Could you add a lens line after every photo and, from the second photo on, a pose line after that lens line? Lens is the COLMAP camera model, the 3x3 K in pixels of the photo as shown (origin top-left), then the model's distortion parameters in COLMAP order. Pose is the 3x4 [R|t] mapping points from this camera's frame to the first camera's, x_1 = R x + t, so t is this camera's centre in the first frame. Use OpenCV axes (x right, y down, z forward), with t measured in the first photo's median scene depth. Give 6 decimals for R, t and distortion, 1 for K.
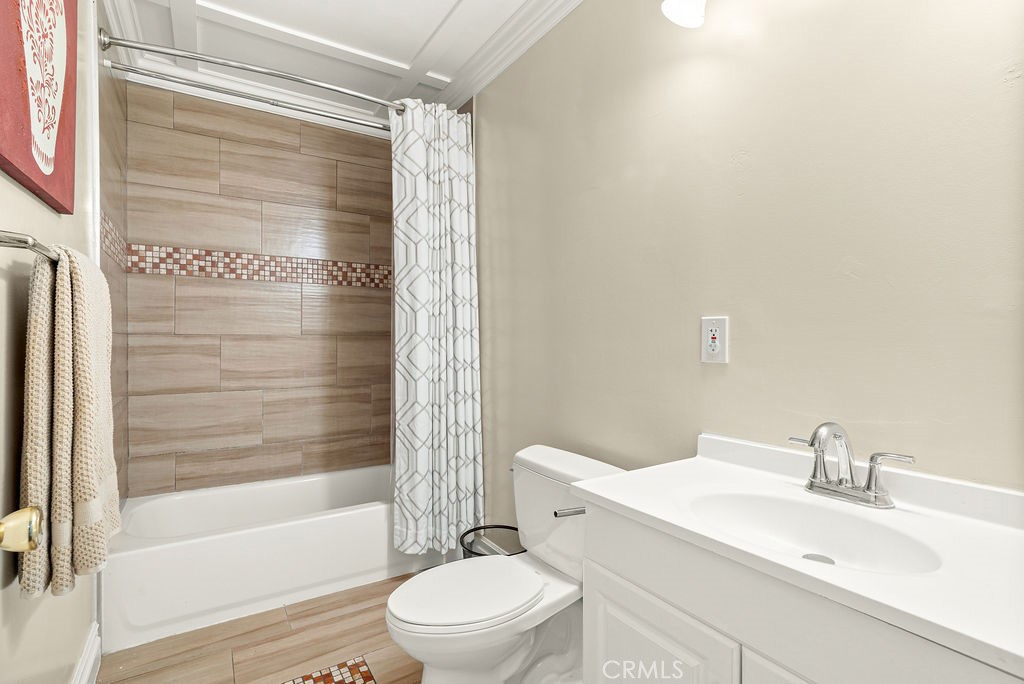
lens RADIAL K [[485.8, 0, 508.7], [0, 485.8, 338.1], [0, 0, 1]] dist [-0.004226, 0.000953]
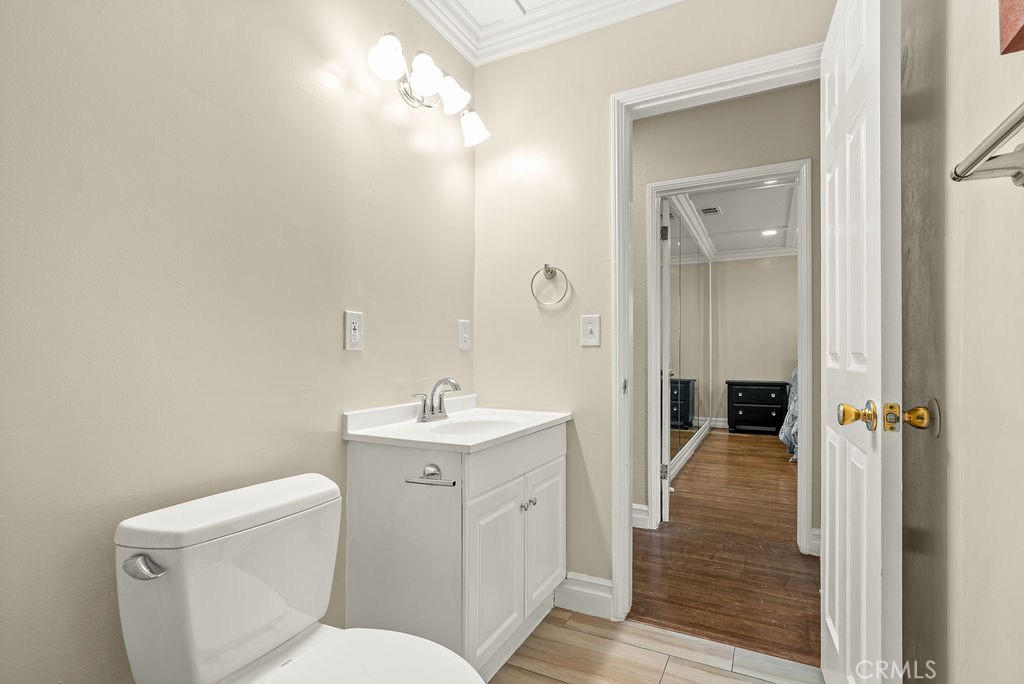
lens RADIAL K [[485.8, 0, 511.5], [0, 485.8, 343.5], [0, 0, 1]] dist [-0.004226, 0.000953]
pose [[-0.493815, 0.004596, 0.869555, -1.342780], [0.000930, 0.999988, -0.004758, 0.070702], [-0.869567, -0.001541, -0.493813, 2.190195]]
